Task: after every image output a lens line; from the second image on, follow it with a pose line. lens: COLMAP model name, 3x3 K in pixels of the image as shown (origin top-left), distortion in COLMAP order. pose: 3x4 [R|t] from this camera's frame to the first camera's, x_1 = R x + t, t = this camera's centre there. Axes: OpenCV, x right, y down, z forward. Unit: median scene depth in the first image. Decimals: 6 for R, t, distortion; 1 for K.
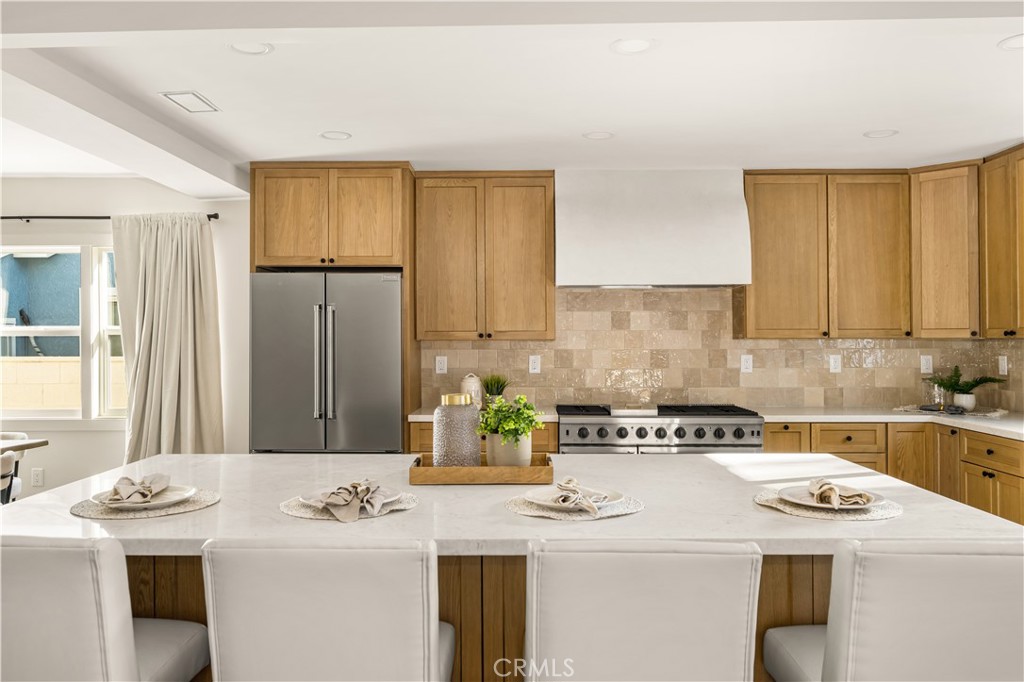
lens RADIAL K [[787.7, 0, 507.4], [0, 787.7, 336.9], [0, 0, 1]] dist [0.000477, -0.000426]
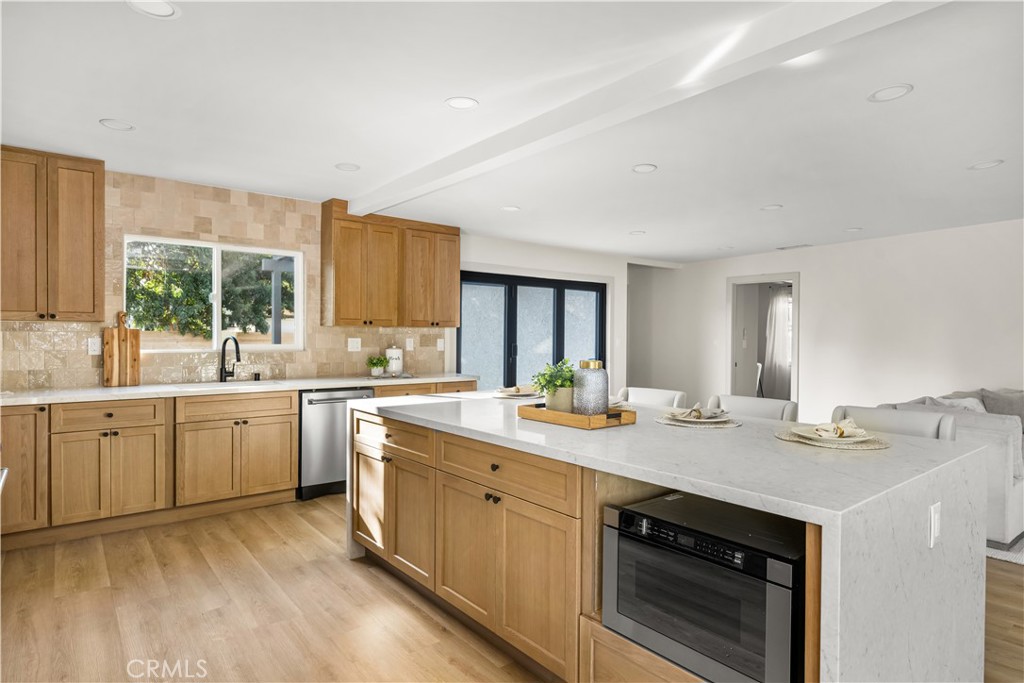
lens RADIAL K [[575.8, 0, 514.0], [0, 575.8, 335.7], [0, 0, 1]] dist [0.002364, 0.002350]
pose [[-0.646073, -0.004445, 0.763262, -0.386033], [-0.007116, 0.999975, -0.000200, 0.016858], [-0.763242, -0.005561, -0.646089, 0.923038]]
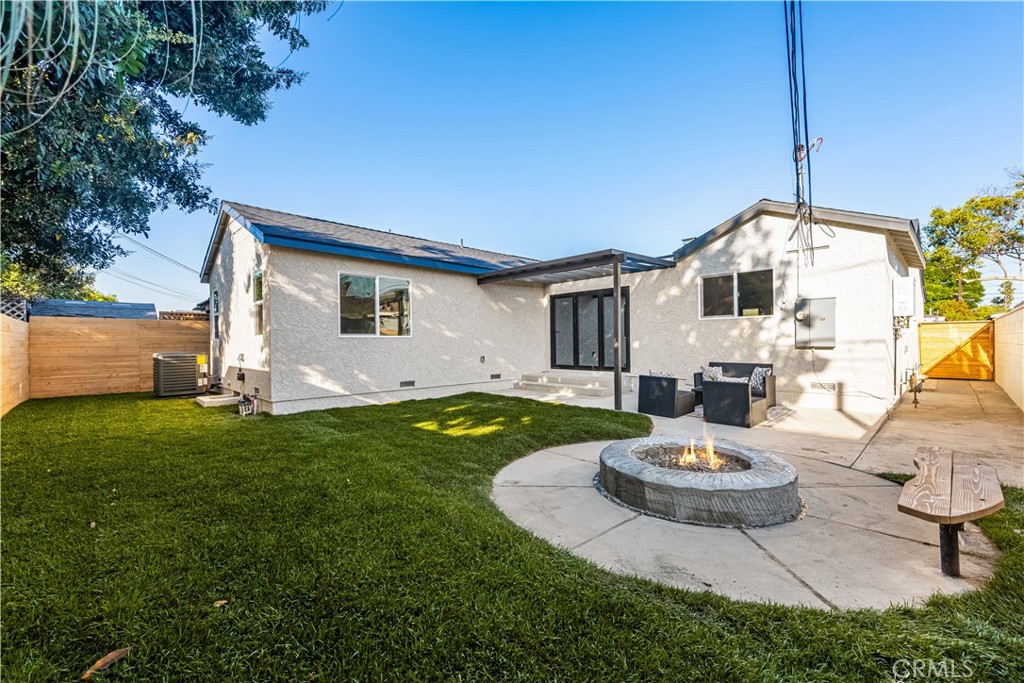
lens RADIAL K [[417.9, 0, 512.0], [0, 417.9, 341.5], [0, 0, 1]] dist [-0.000549, -0.000079]
pose [[-0.691431, 0.007362, -0.722405, 2.322071], [0.011889, 0.999929, -0.001189, 0.125376], [0.722345, -0.009411, -0.691469, 1.187311]]
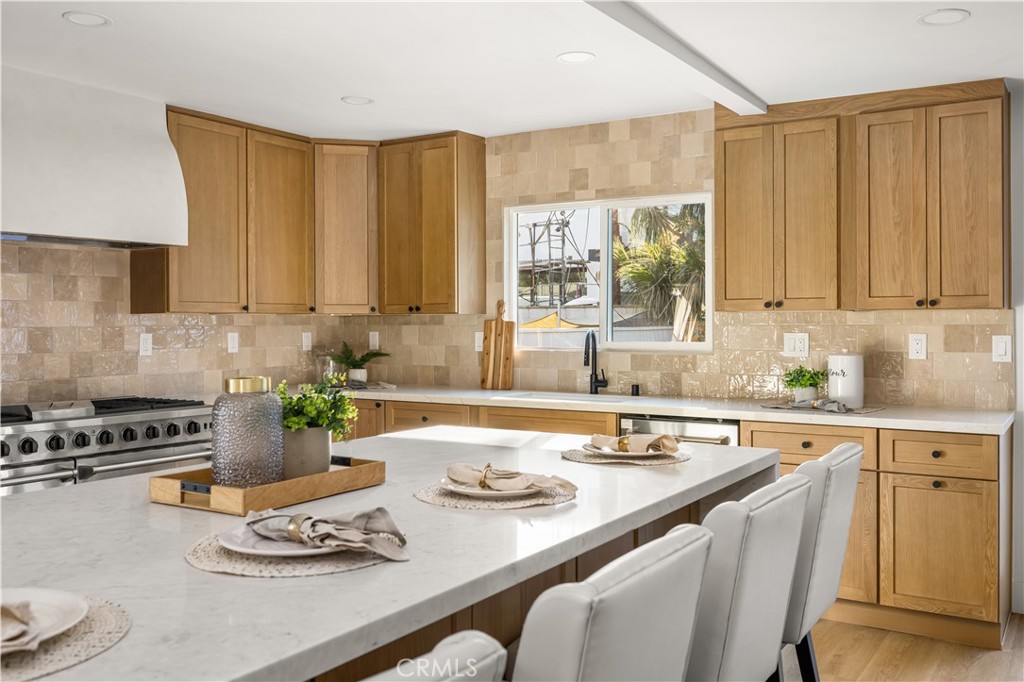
lens RADIAL K [[914.4, 0, 517.4], [0, 914.4, 323.5], [0, 0, 1]] dist [-0.006589, -0.005293]
pose [[0.513907, 0.001313, 0.857845, -0.325706], [-0.000829, 0.999999, -0.001034, 0.014589], [-0.857846, -0.000180, 0.513908, 0.214311]]
